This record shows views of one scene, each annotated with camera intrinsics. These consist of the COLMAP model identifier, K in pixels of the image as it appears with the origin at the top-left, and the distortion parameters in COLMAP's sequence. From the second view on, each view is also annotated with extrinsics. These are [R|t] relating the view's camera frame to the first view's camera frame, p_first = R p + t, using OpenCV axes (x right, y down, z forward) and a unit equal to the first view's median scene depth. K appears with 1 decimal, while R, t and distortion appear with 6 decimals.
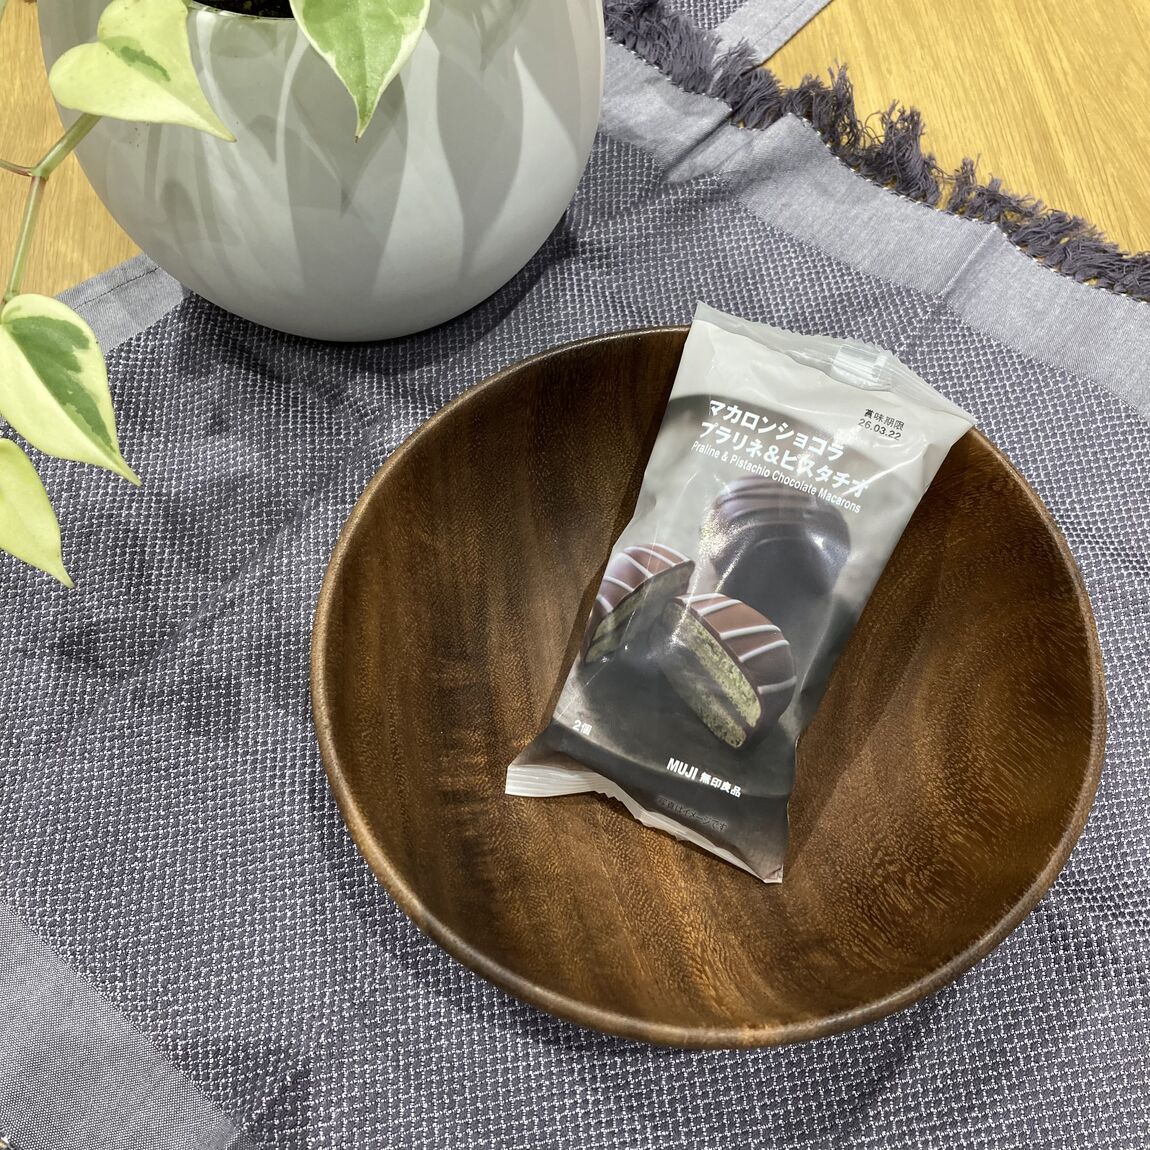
lens RADIAL K [[1347.4, 0, 575.0], [0, 1347.4, 575.0], [0, 0, 1]] dist [-0.007843, 0.061362]
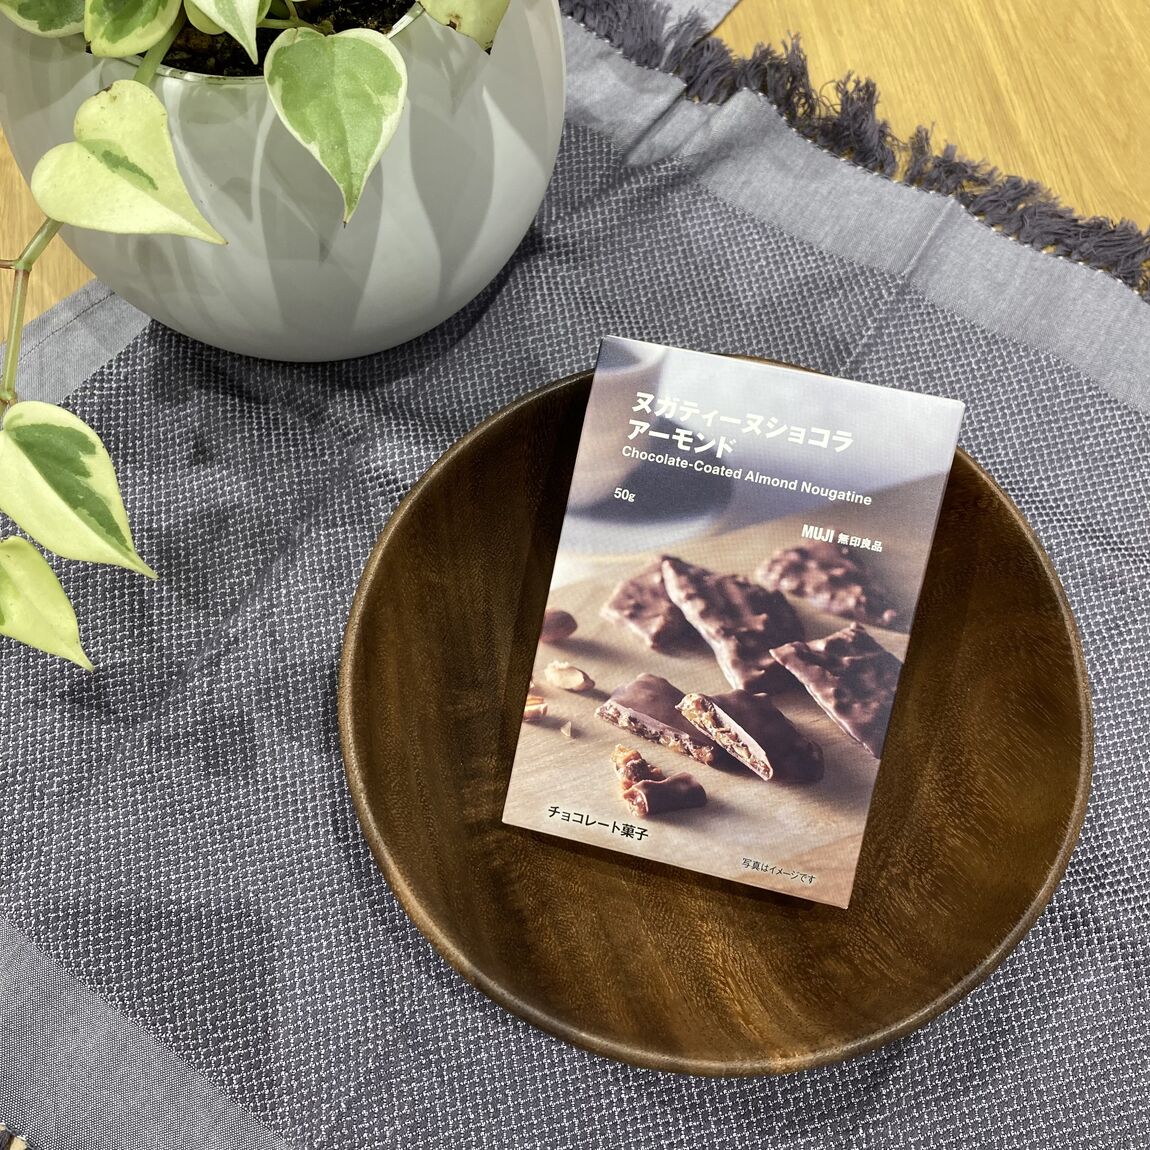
lens RADIAL K [[1338.5, 0, 578.8], [0, 1338.5, 576.0], [0, 0, 1]] dist [0.014153, 0.001218]
pose [[0.996811, -0.066838, 0.043592, -0.038735], [0.062035, 0.992693, 0.103497, -0.120730], [-0.050191, -0.100463, 0.993674, -0.018065]]
